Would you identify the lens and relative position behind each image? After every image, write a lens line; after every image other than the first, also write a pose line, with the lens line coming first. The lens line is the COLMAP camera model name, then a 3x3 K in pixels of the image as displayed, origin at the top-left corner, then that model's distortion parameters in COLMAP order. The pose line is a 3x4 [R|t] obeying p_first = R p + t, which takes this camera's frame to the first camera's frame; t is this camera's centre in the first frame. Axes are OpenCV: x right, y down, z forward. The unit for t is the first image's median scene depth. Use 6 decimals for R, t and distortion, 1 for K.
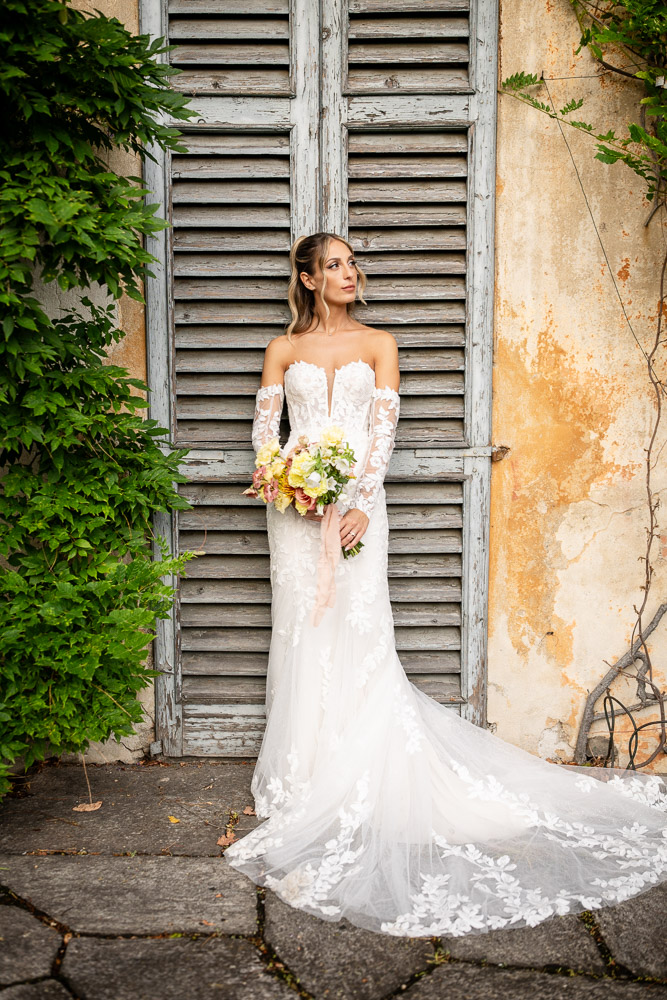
lens RADIAL K [[1158.7, 0, 334.5], [0, 1158.7, 499.2], [0, 0, 1]] dist [0.011352, 0.000000]
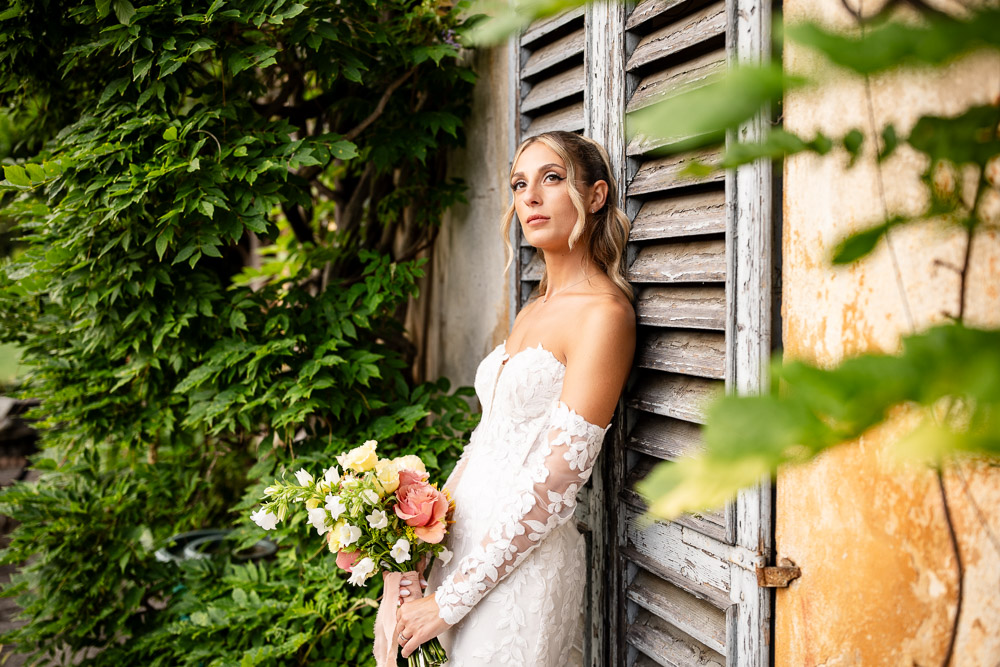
lens RADIAL K [[1158.7, 0, 502.2], [0, 1158.7, 334.2], [0, 0, 1]] dist [0.011352, 0.000000]
pose [[0.319549, 0.045238, -0.946489, 0.524486], [-0.122840, 0.992409, 0.005960, -0.119907], [0.939574, 0.114363, 0.322680, 0.748124]]
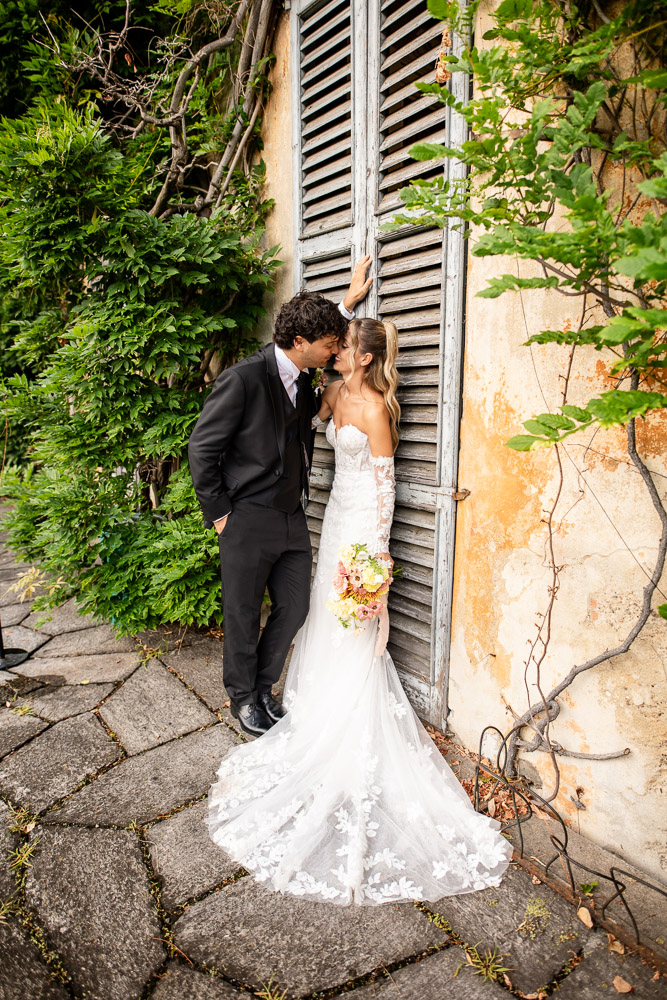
lens RADIAL K [[613.1, 0, 325.4], [0, 613.1, 501.1], [0, 0, 1]] dist [-0.008102, -0.000734]
pose [[0.595965, 0.143530, -0.790079, 0.559052], [-0.105733, 0.989356, 0.099976, -0.081137], [0.796019, 0.023956, 0.604798, 0.508229]]
